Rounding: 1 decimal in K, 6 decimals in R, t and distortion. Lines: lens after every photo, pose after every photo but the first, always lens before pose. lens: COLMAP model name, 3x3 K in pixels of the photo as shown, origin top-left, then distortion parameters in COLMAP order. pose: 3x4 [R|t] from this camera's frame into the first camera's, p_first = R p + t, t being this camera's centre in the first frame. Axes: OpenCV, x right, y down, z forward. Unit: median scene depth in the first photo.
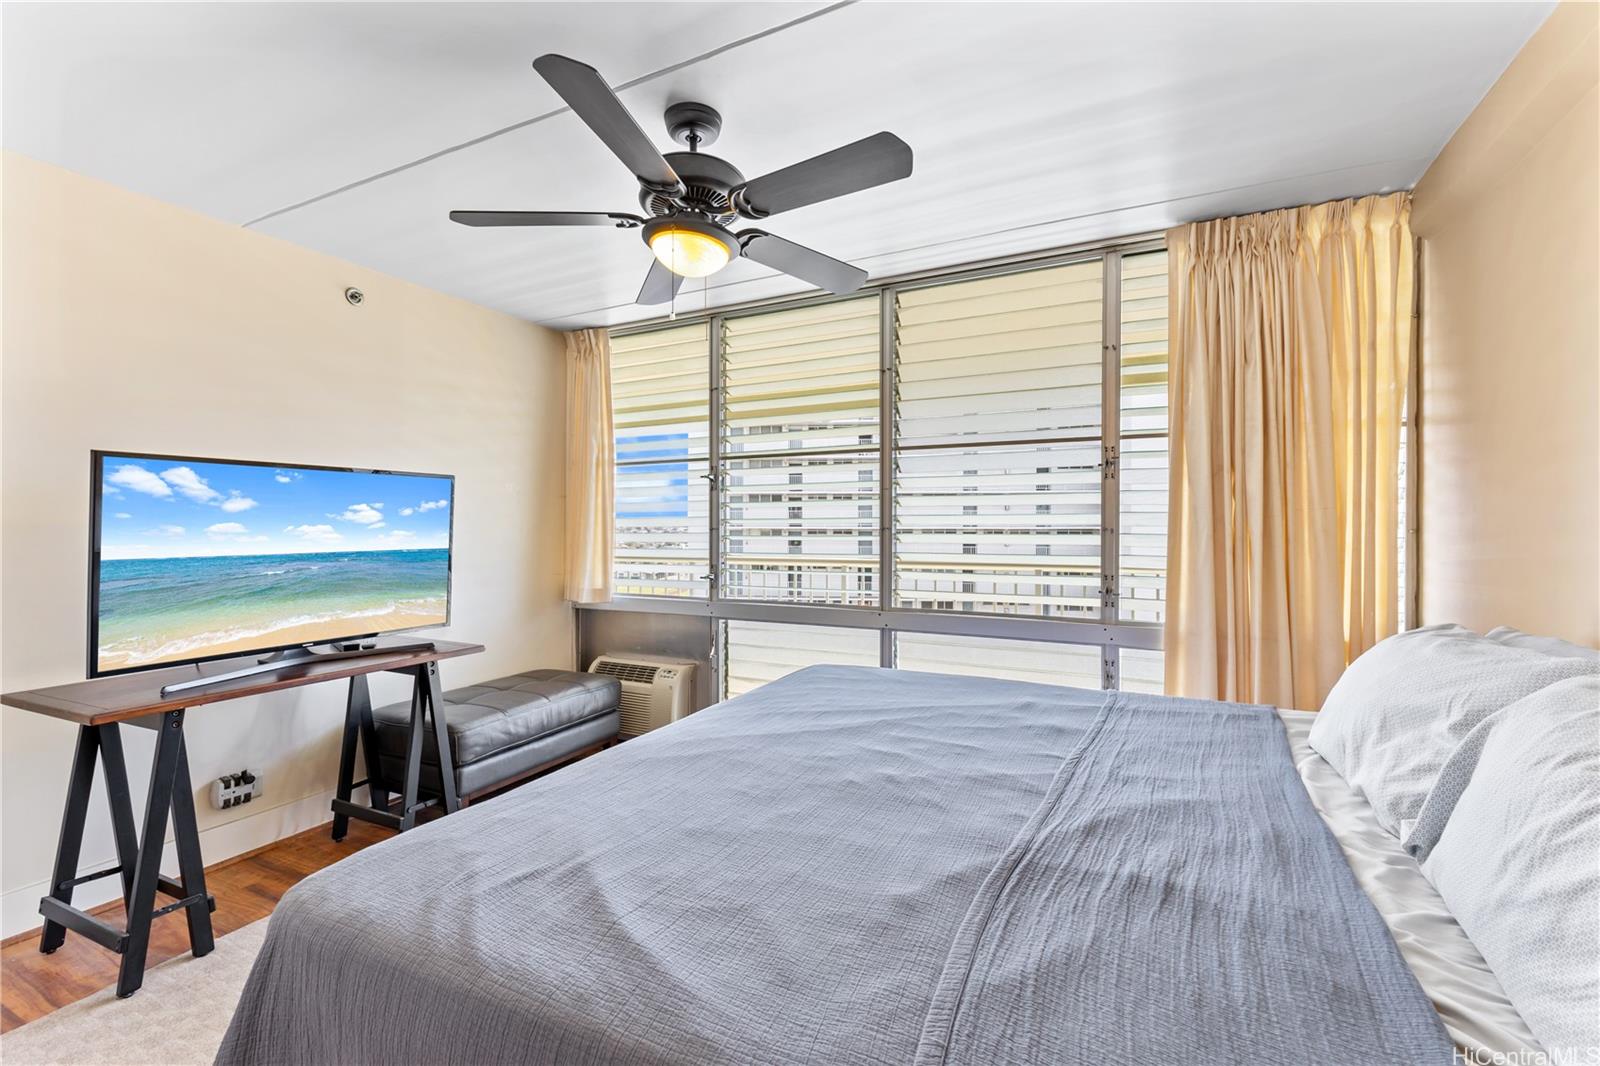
lens RADIAL K [[690.0, 0, 800.0], [0, 690.0, 533.0], [0, 0, 1]] dist [-0.000316, 0.000005]
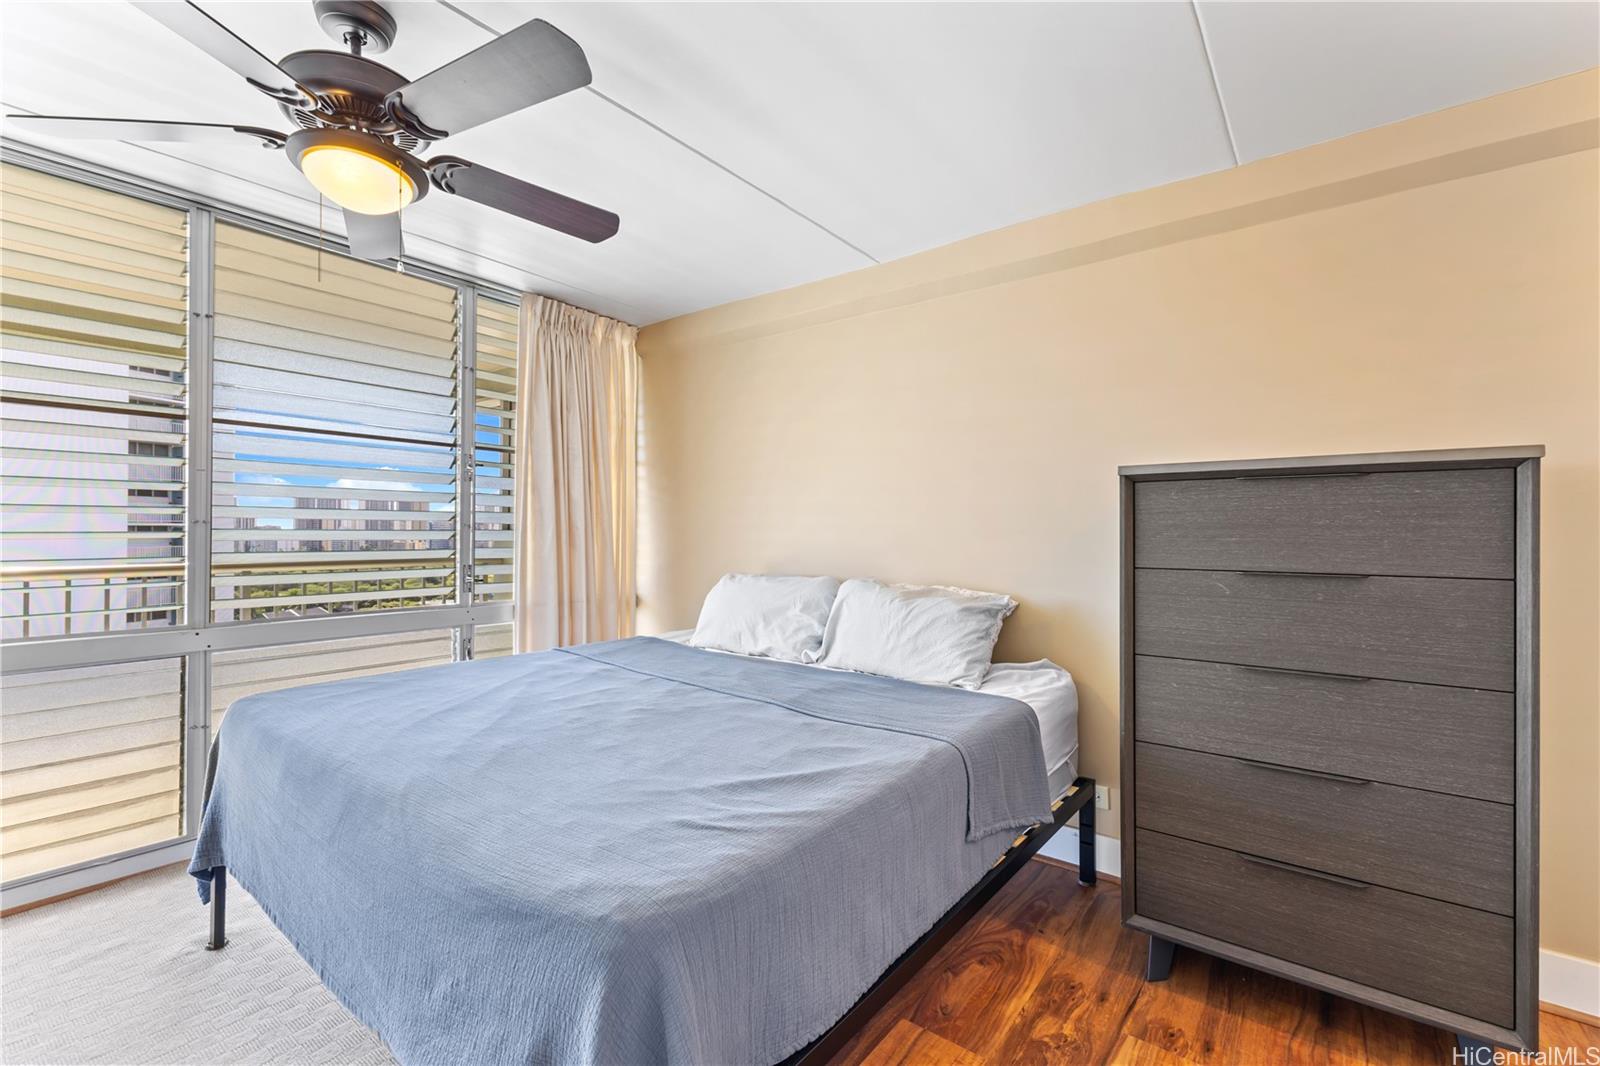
lens RADIAL K [[690.0, 0, 800.0], [0, 690.0, 533.0], [0, 0, 1]] dist [-0.000316, 0.000005]
pose [[0.198584, 0.003845, 0.980076, -1.254024], [-0.002827, 0.999990, -0.003351, 0.021455], [-0.980080, -0.002105, 0.198593, 0.489239]]
